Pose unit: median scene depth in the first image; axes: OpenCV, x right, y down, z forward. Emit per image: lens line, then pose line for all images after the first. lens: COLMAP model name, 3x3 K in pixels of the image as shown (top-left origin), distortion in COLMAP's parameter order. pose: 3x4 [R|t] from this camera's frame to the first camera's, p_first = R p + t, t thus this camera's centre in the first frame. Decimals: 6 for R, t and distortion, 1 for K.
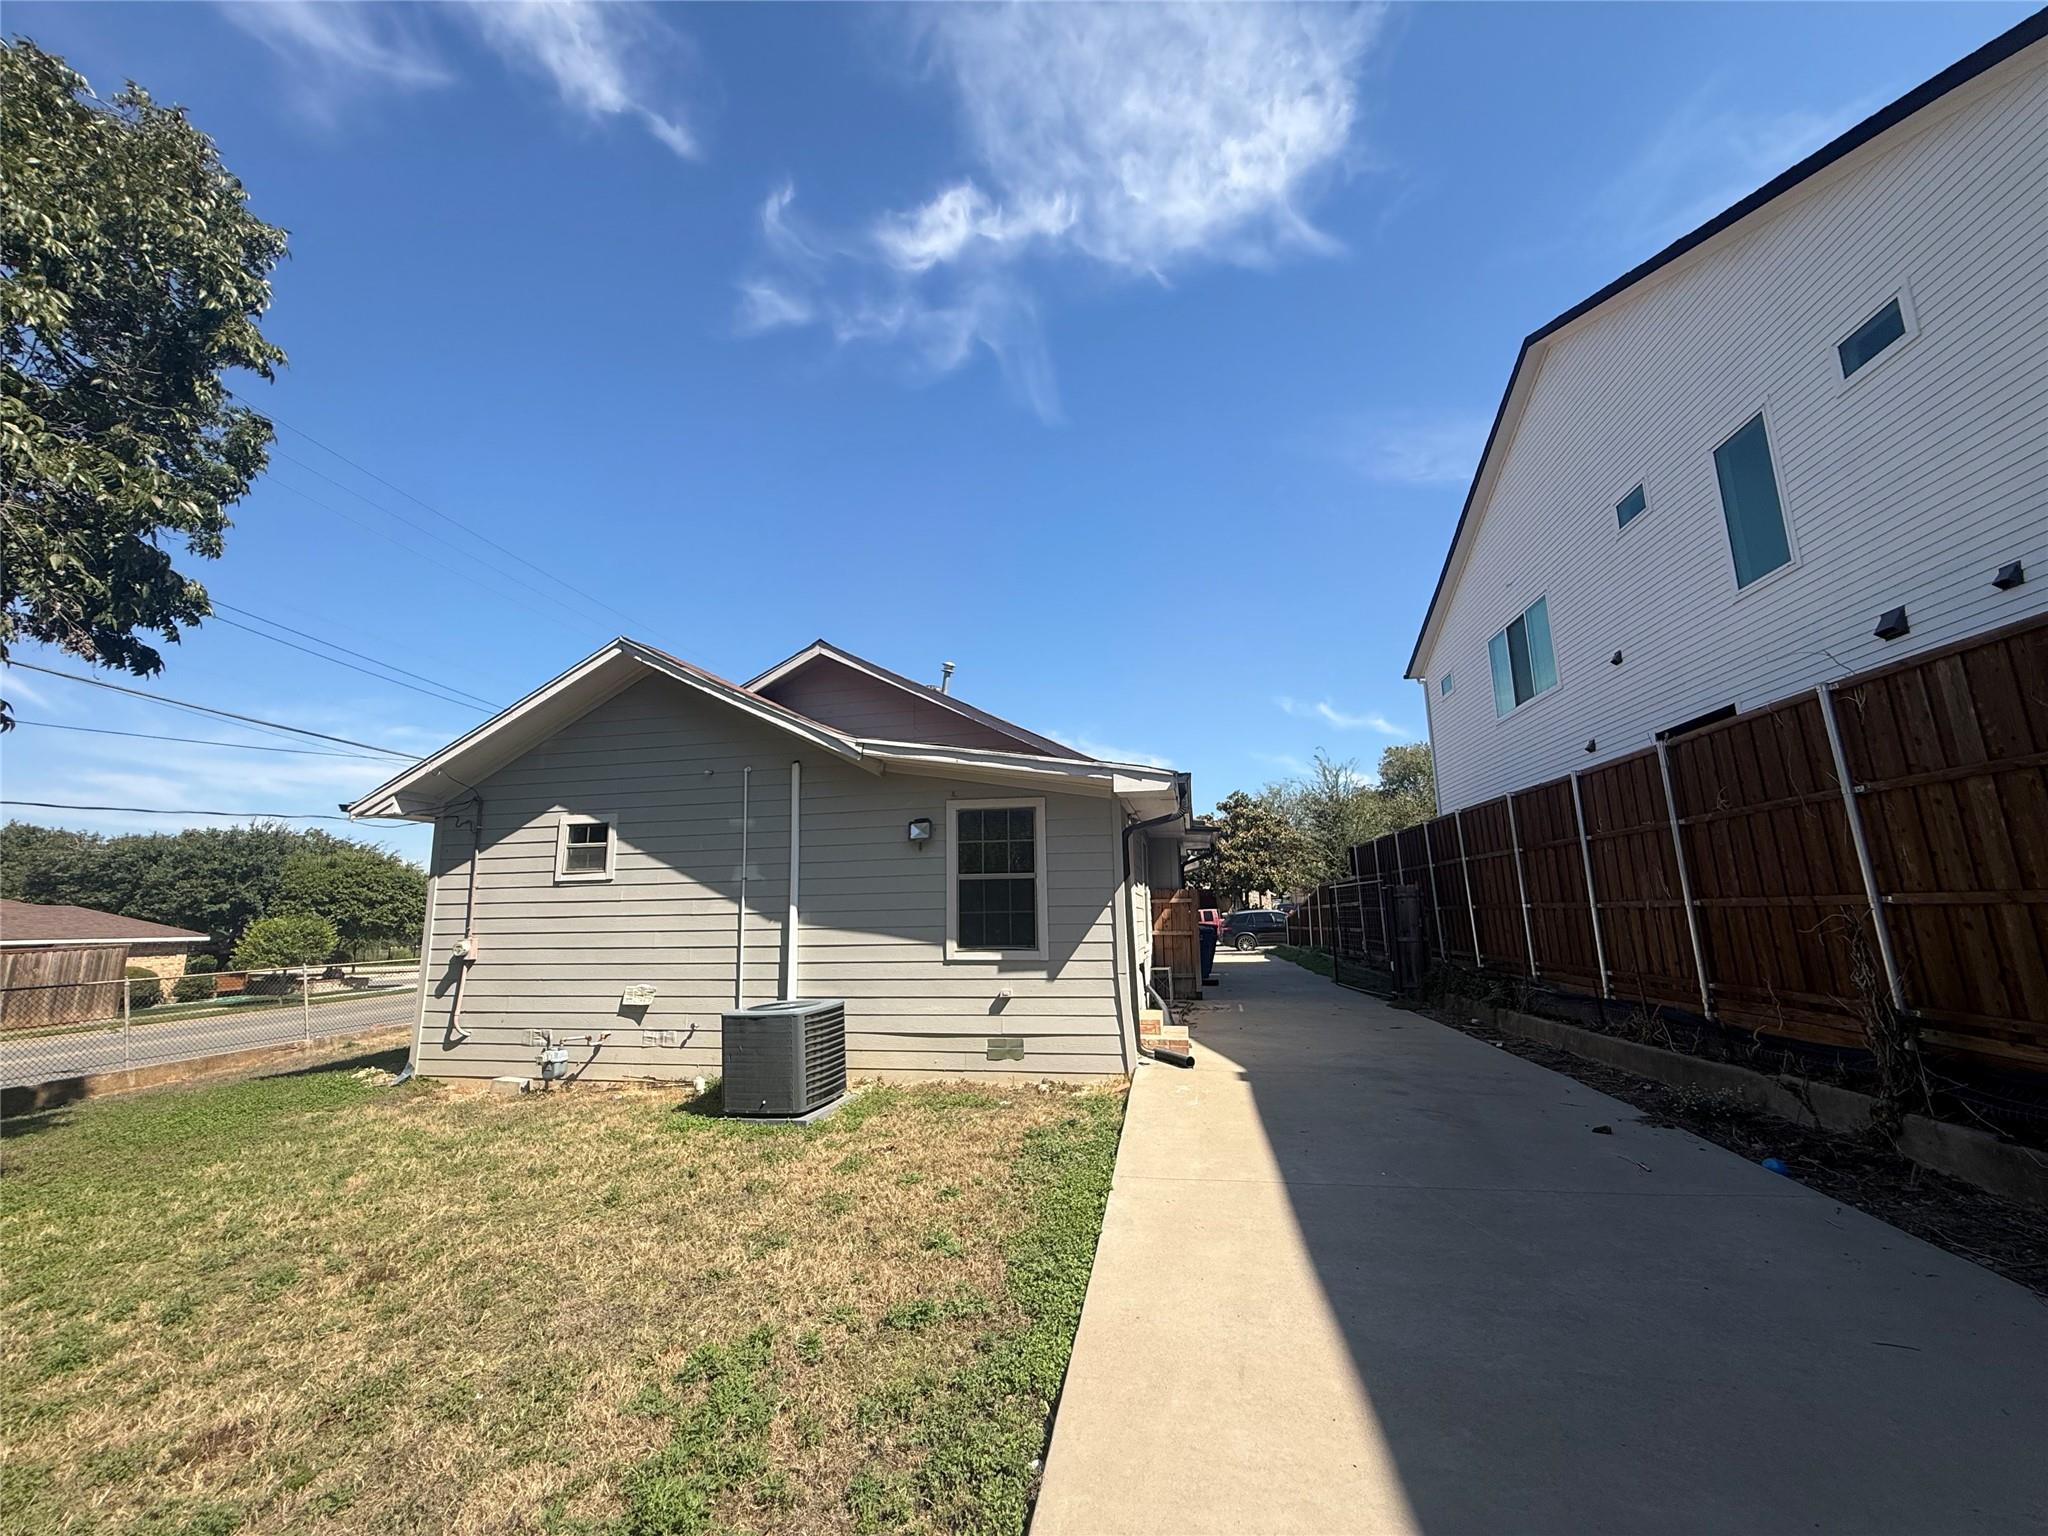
lens RADIAL K [[812.0, 0, 1024.0], [0, 812.0, 768.0], [0, 0, 1]] dist [0.000689, 0.000274]
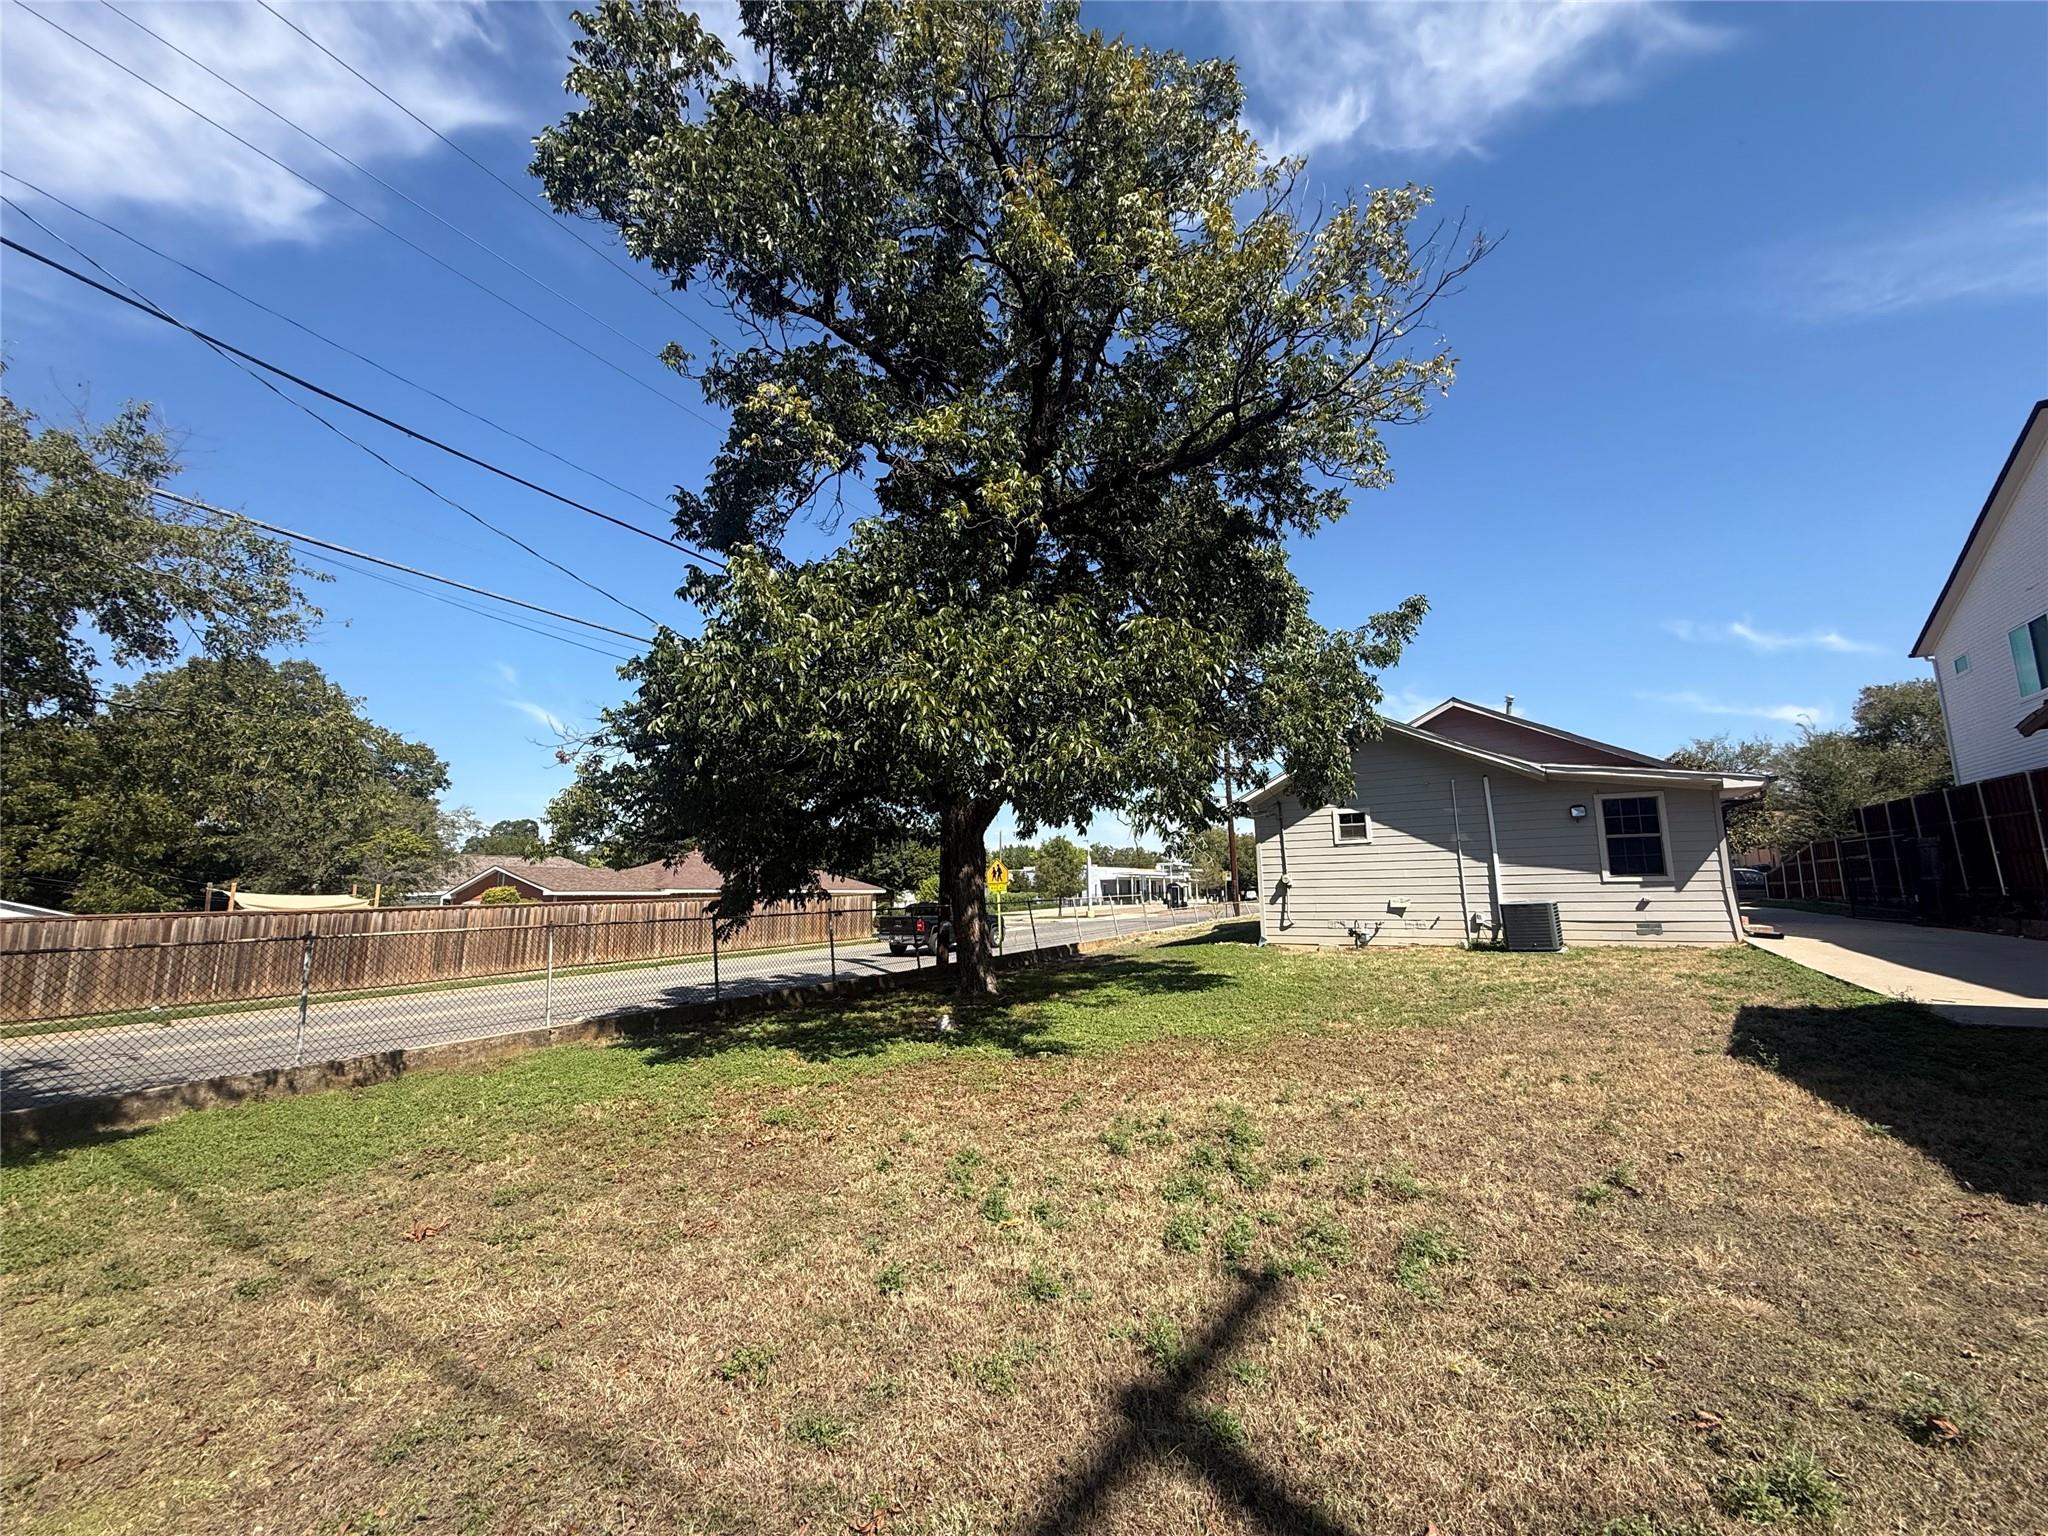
lens RADIAL K [[807.1, 0, 1024.0], [0, 807.1, 768.0], [0, 0, 1]] dist [0.000397, 0.000171]
pose [[0.929012, -0.053785, -0.366119, -0.578216], [0.066379, 0.997554, 0.021887, -0.134561], [0.364047, -0.044636, 0.930310, -1.067290]]
